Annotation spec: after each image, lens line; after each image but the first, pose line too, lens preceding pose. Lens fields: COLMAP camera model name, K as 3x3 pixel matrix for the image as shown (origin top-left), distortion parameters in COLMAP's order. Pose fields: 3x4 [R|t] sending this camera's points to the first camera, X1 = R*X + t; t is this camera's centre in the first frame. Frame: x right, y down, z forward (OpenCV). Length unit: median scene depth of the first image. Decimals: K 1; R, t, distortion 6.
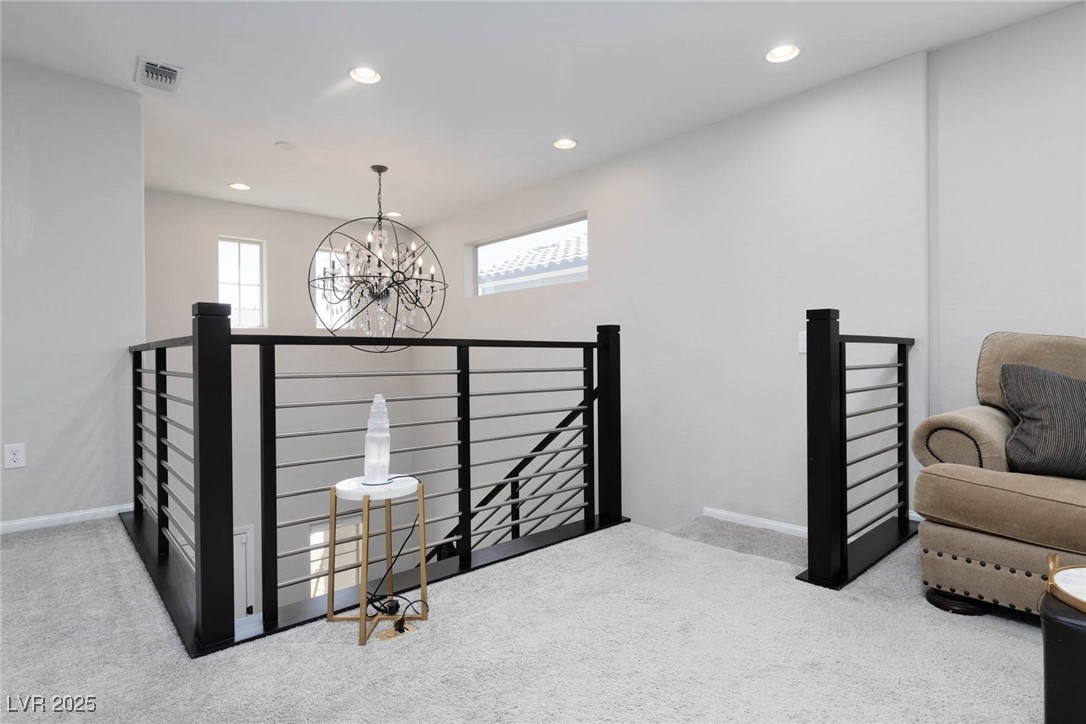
lens RADIAL K [[547.6, 0, 543.0], [0, 547.6, 362.0], [0, 0, 1]] dist [-0.002227, -0.000371]
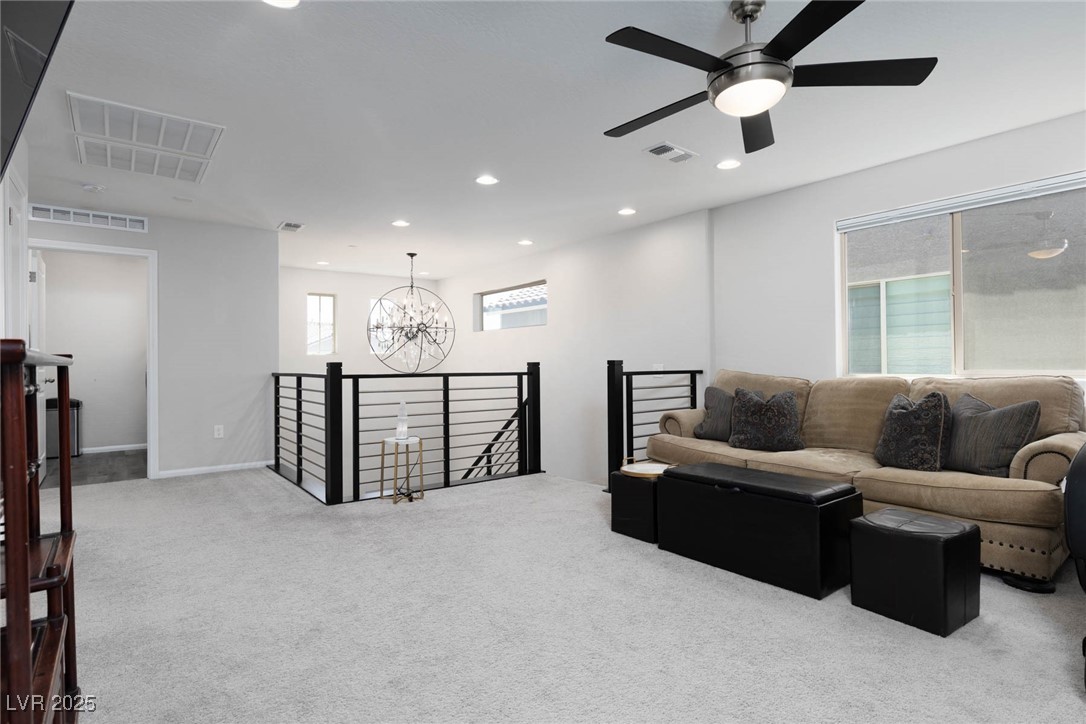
lens RADIAL K [[547.6, 0, 543.0], [0, 547.6, 362.0], [0, 0, 1]] dist [-0.002227, -0.000371]
pose [[0.997008, -0.000139, -0.077299, 0.293663], [-0.000951, 0.999901, -0.014056, -0.043389], [0.077293, 0.014087, 0.996909, -0.786605]]
